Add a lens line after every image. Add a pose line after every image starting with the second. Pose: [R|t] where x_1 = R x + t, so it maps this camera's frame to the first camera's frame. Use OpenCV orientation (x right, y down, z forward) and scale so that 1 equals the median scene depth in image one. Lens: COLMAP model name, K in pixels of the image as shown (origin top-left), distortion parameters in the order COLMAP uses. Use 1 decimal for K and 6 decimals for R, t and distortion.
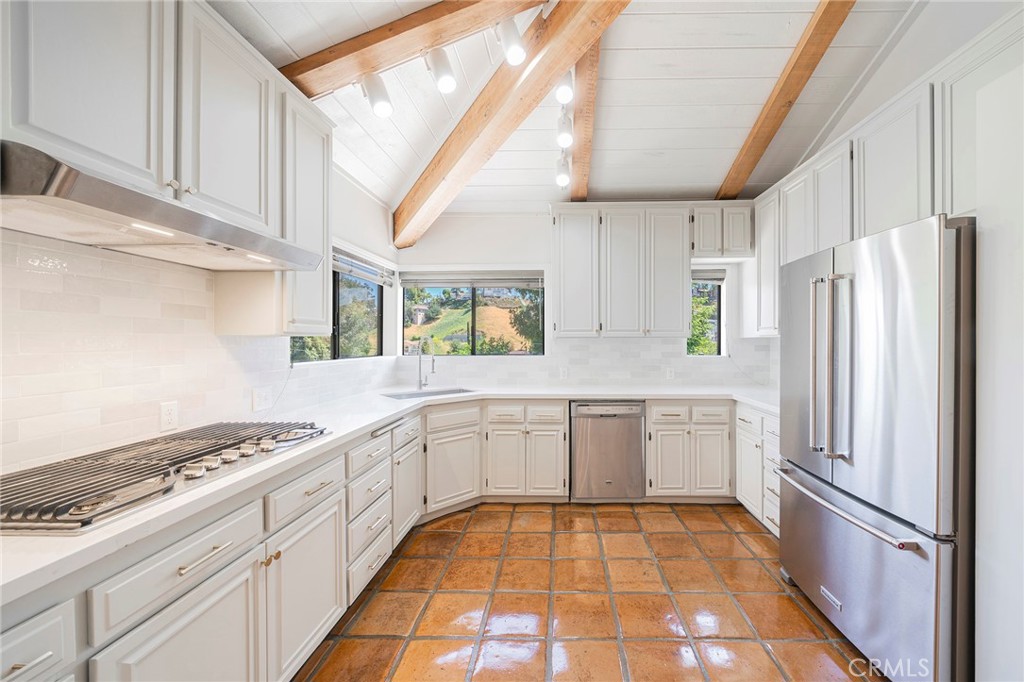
lens RADIAL K [[376.7, 0, 551.2], [0, 376.7, 340.6], [0, 0, 1]] dist [-0.003414, -0.000499]
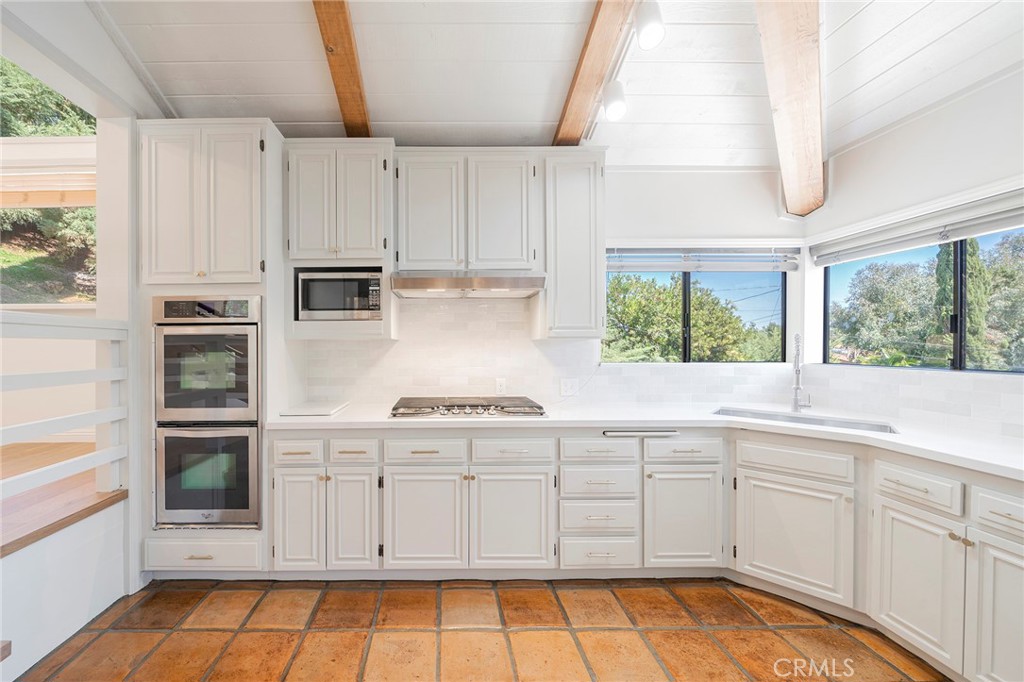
lens RADIAL K [[409.1, 0, 508.8], [0, 409.1, 343.3], [0, 0, 1]] dist [-0.004120, -0.000158]
pose [[0.033412, -0.002343, -0.999439, 0.430053], [0.002261, 0.999995, -0.002268, 0.001982], [0.999439, -0.002184, 0.033417, 0.465180]]
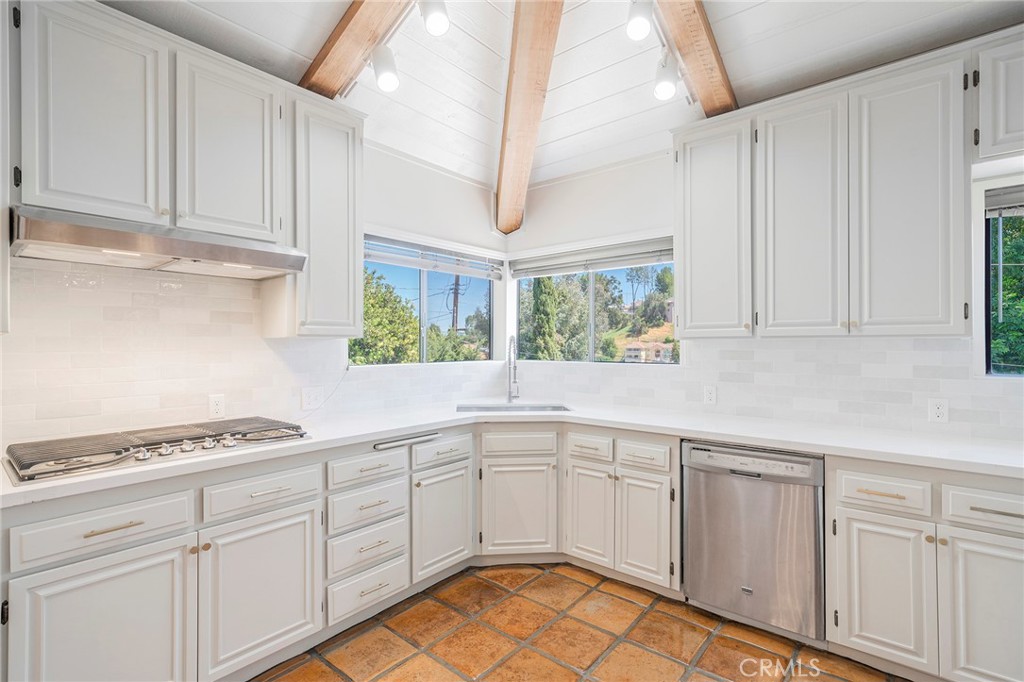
lens RADIAL K [[478.5, 0, 505.9], [0, 478.5, 340.8], [0, 0, 1]] dist [0.003668, 0.000131]
pose [[0.780392, -0.002626, -0.625285, 0.324445], [-0.000209, 0.999990, -0.004461, 0.000318], [0.625290, 0.003612, 0.780384, 0.200533]]
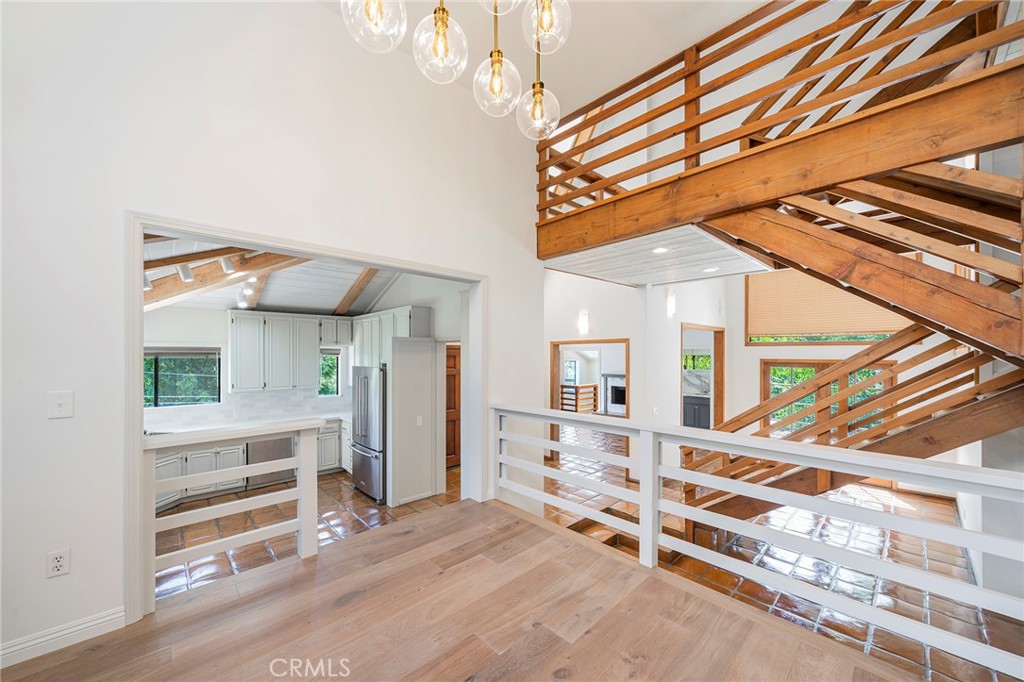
lens RADIAL K [[396.9, 0, 494.7], [0, 396.9, 350.4], [0, 0, 1]] dist [-0.002779, 0.000357]
pose [[0.744777, 0.004104, 0.667301, -0.325643], [0.005253, 0.999914, -0.012012, -0.184082], [-0.667293, 0.012452, 0.744691, -1.147474]]
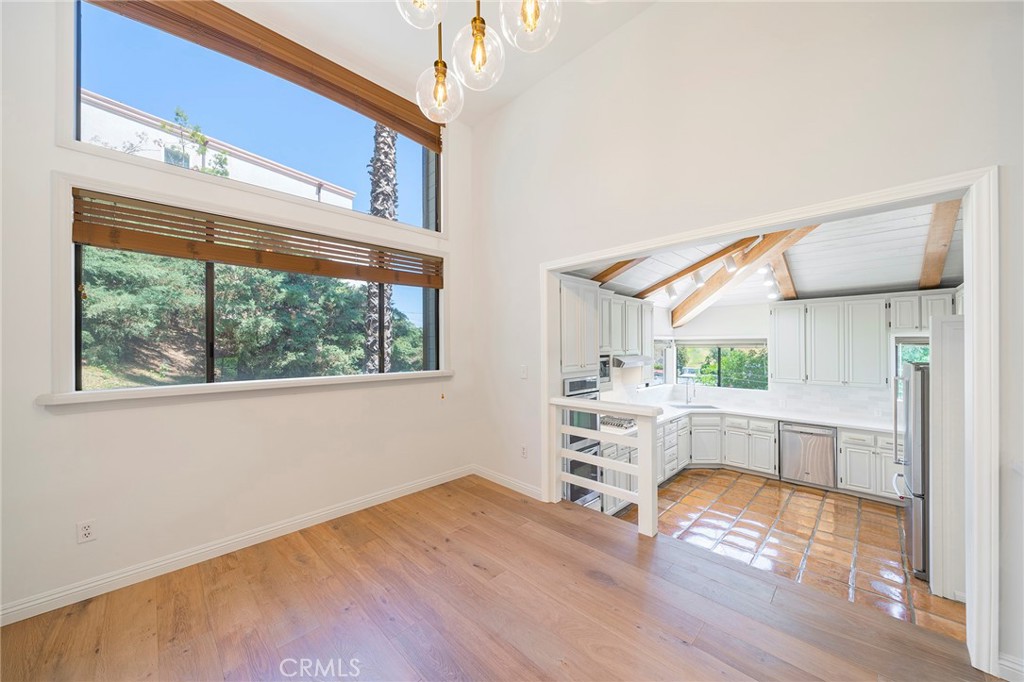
lens RADIAL K [[355.6, 0, 514.9], [0, 355.6, 344.1], [0, 0, 1]] dist [0.001318, 0.000202]
pose [[0.722475, -0.004523, -0.691382, 0.311989], [0.000344, 0.999981, -0.006182, -0.187596], [0.691397, 0.004228, 0.722463, -1.048409]]
